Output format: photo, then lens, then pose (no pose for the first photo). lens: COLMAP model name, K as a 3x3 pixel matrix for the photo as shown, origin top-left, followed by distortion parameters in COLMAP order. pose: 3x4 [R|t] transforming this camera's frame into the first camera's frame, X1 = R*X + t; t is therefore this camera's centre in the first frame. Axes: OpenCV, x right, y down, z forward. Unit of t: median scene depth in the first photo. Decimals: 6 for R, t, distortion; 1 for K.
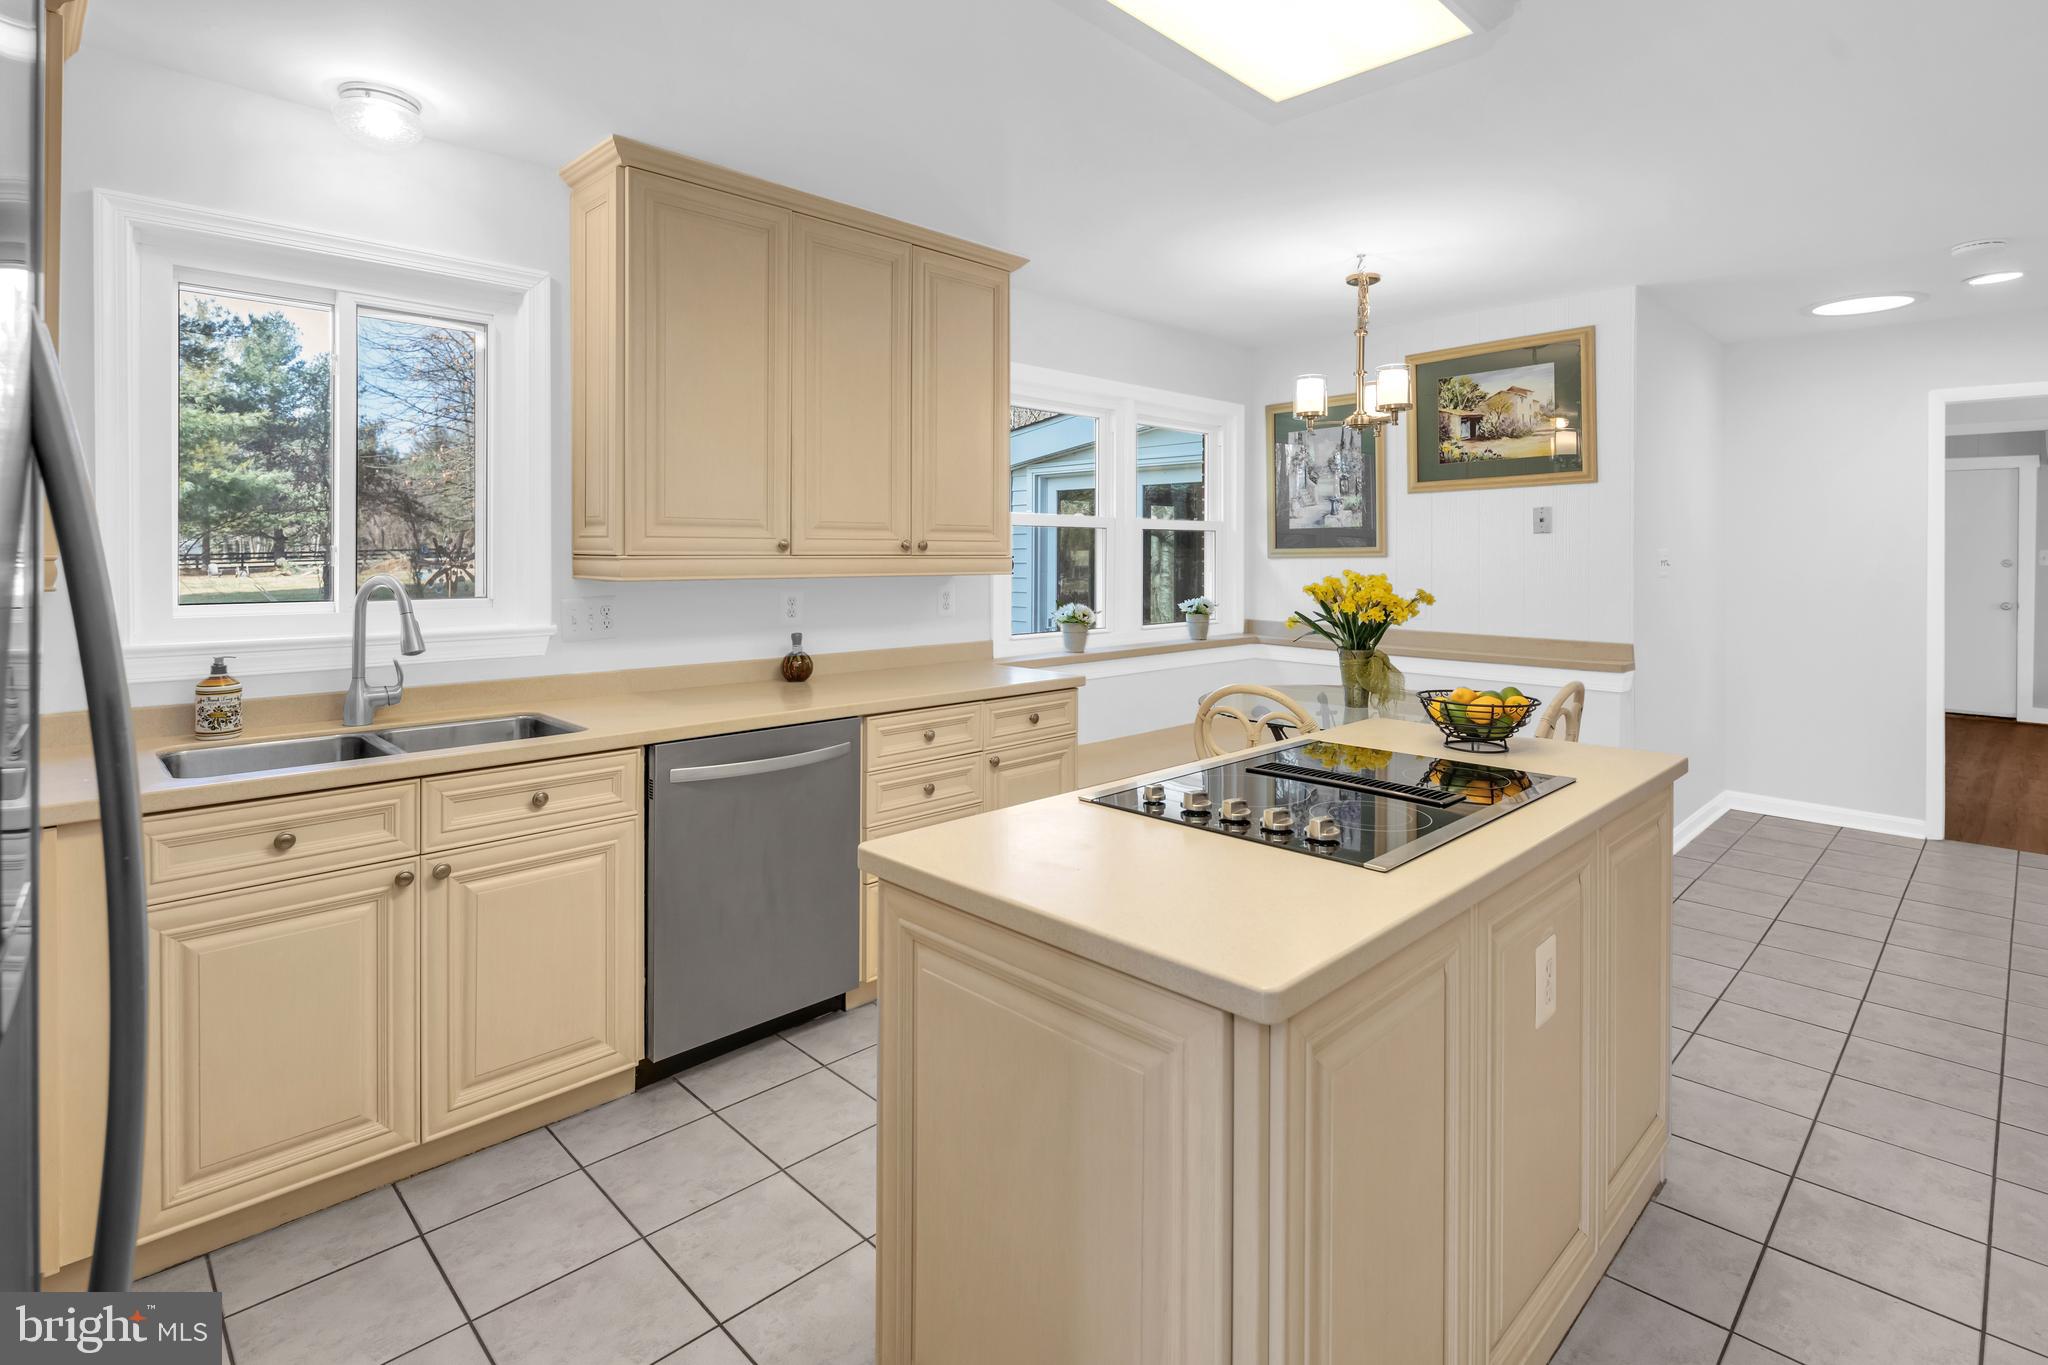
lens RADIAL K [[1006.0, 0, 1023.1], [0, 1006.0, 555.7], [0, 0, 1]] dist [0.004062, -0.003577]
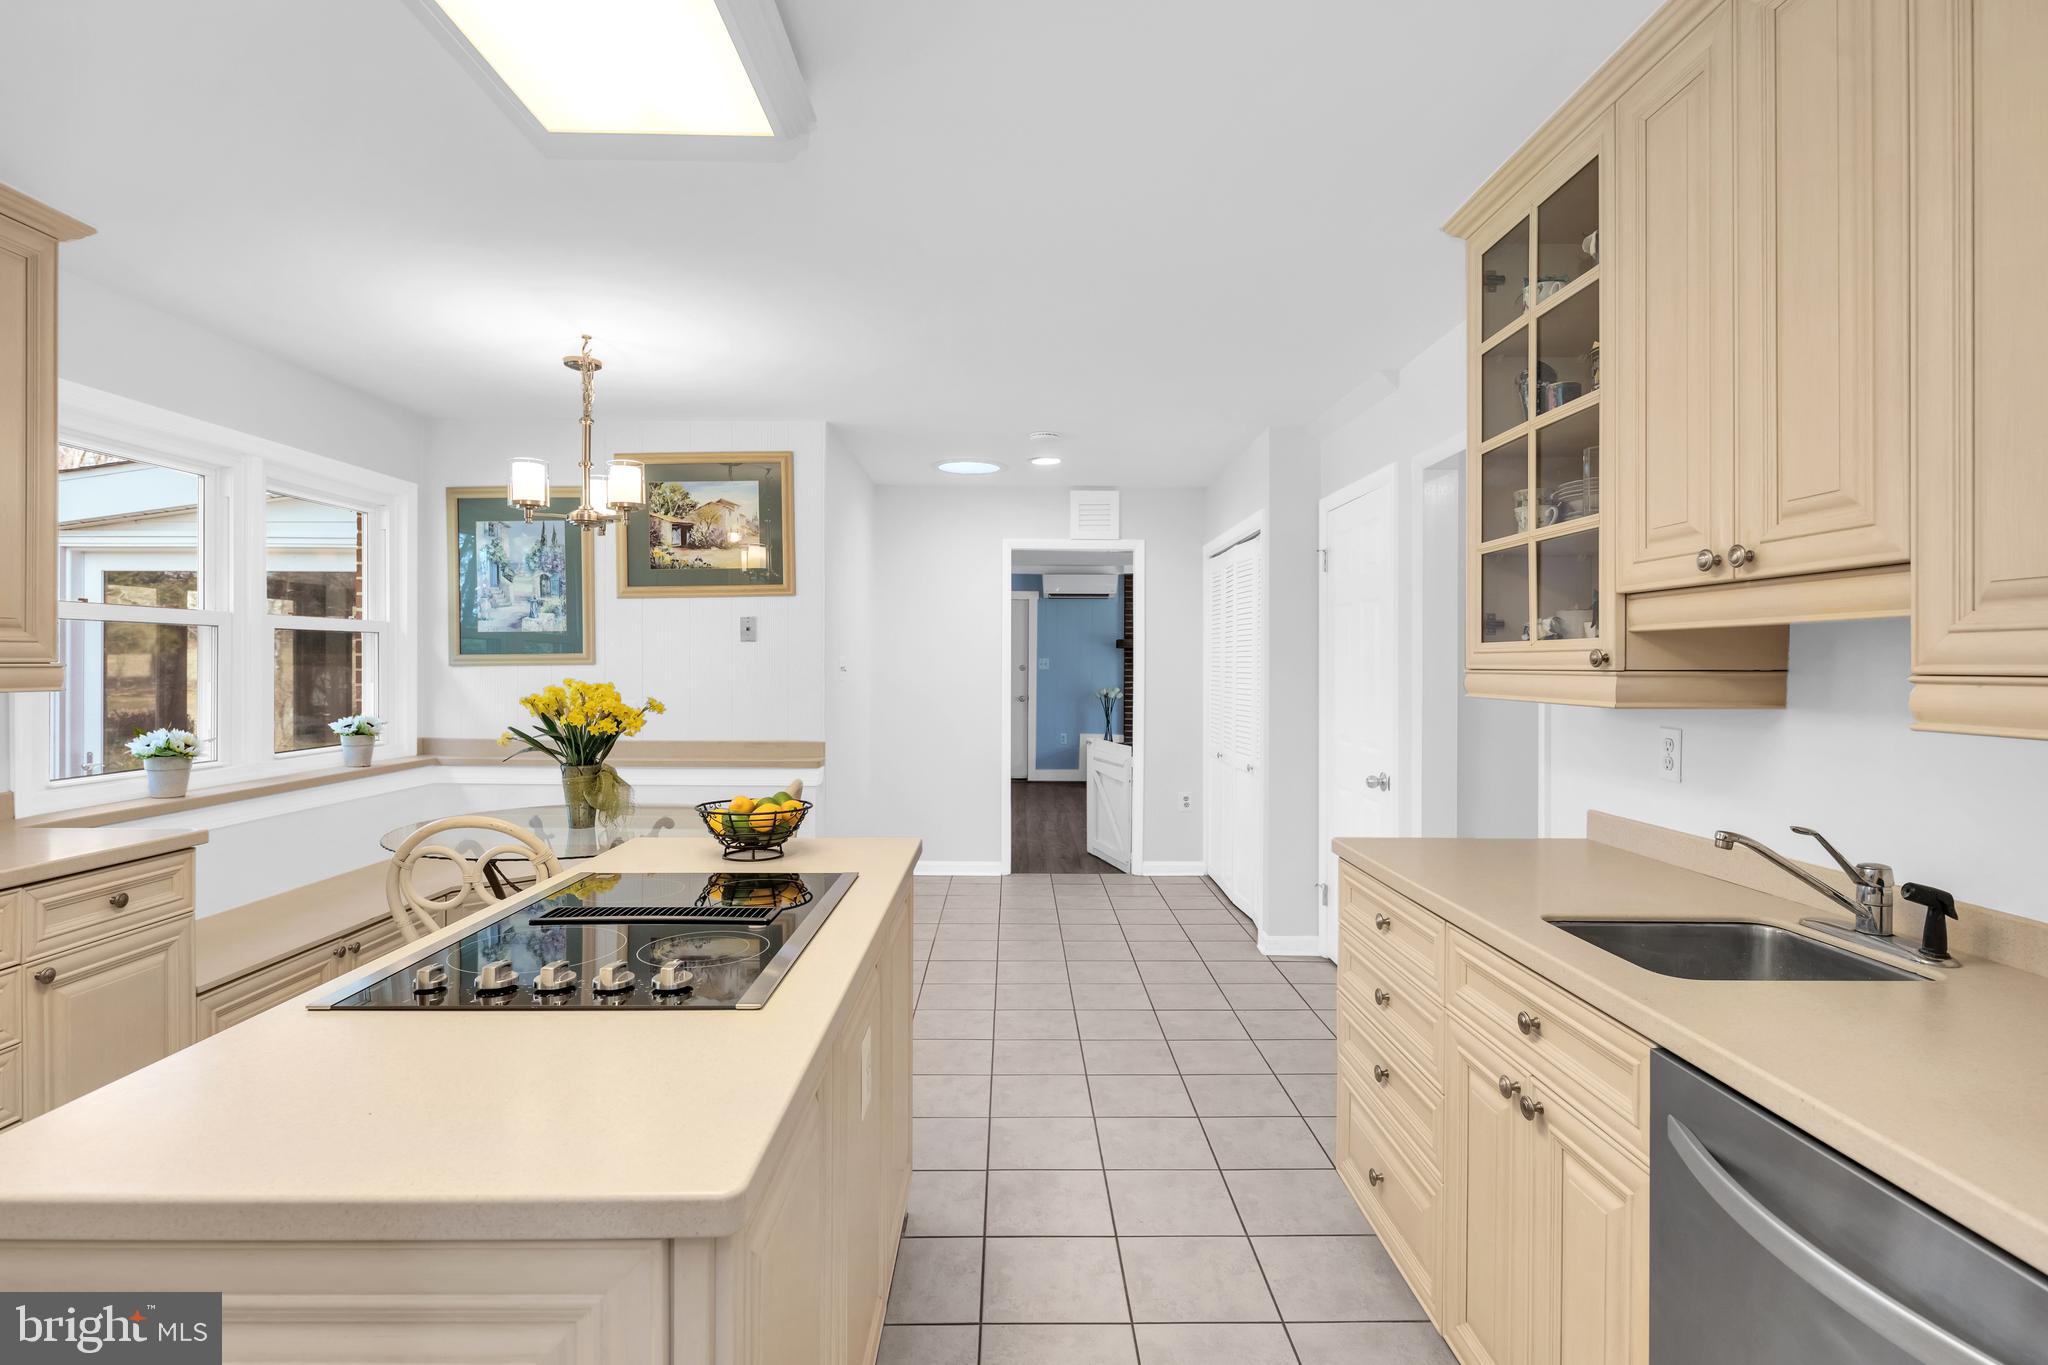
lens RADIAL K [[1006.0, 0, 1026.8], [0, 1006.0, 665.7], [0, 0, 1]] dist [0.004062, -0.003577]
pose [[0.693222, -0.002584, 0.720719, -0.048918], [-0.000252, 0.999993, 0.003827, -0.001166], [-0.720724, -0.002835, 0.693217, 0.068646]]
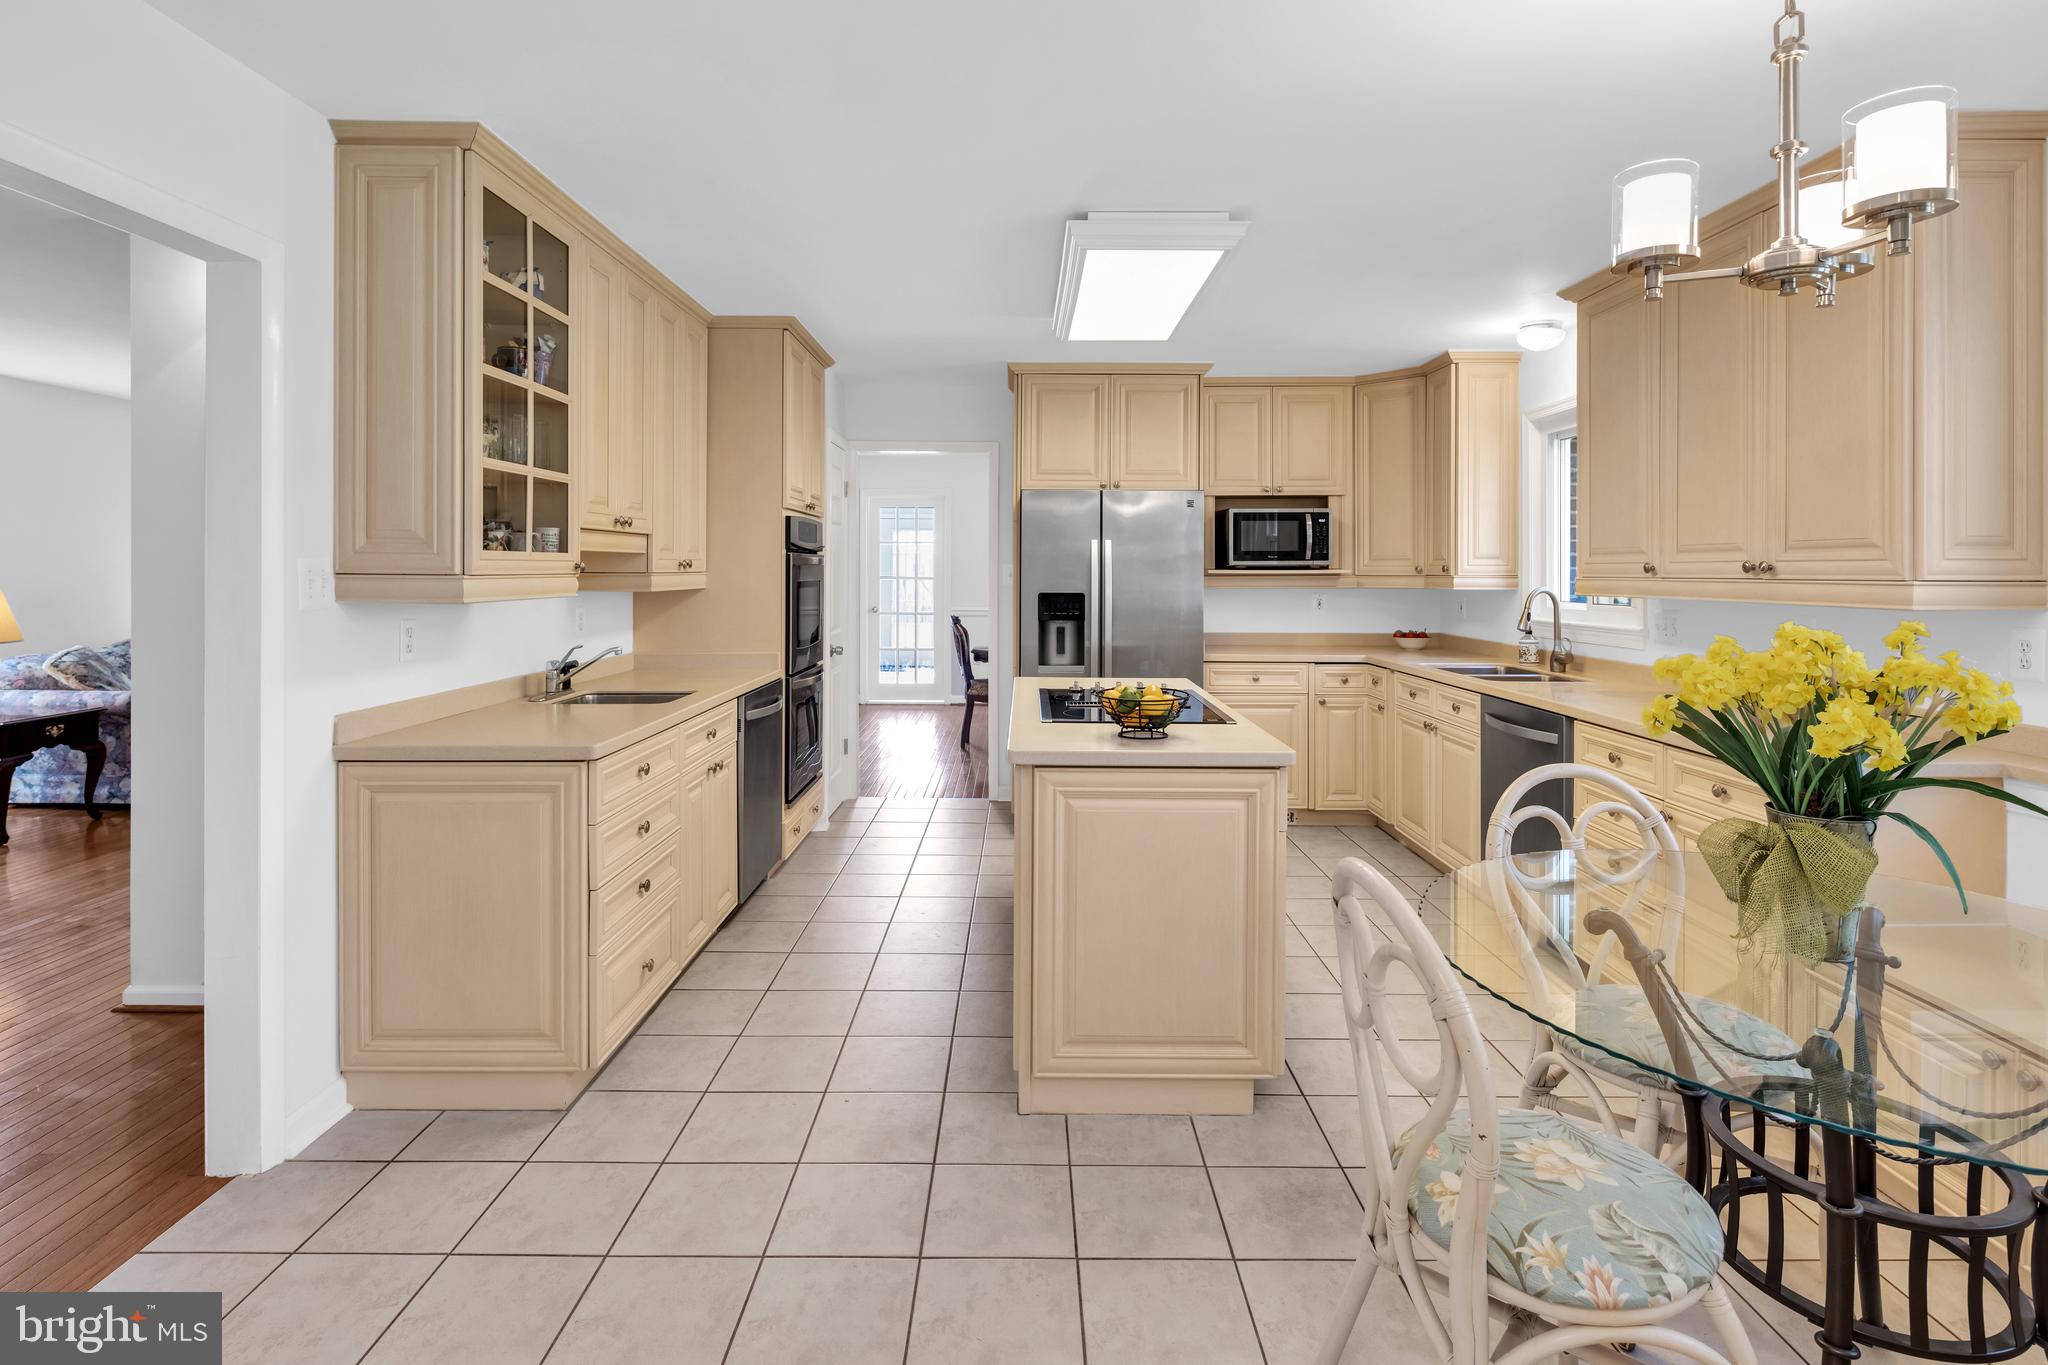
lens RADIAL K [[1006.0, 0, 1005.2], [0, 1006.0, 578.1], [0, 0, 1]] dist [0.004062, -0.003577]
pose [[-0.714339, 0.000034, -0.699800, 0.844370], [-0.008066, 0.999933, 0.008281, -0.002632], [0.699753, 0.011560, -0.714291, 1.048324]]
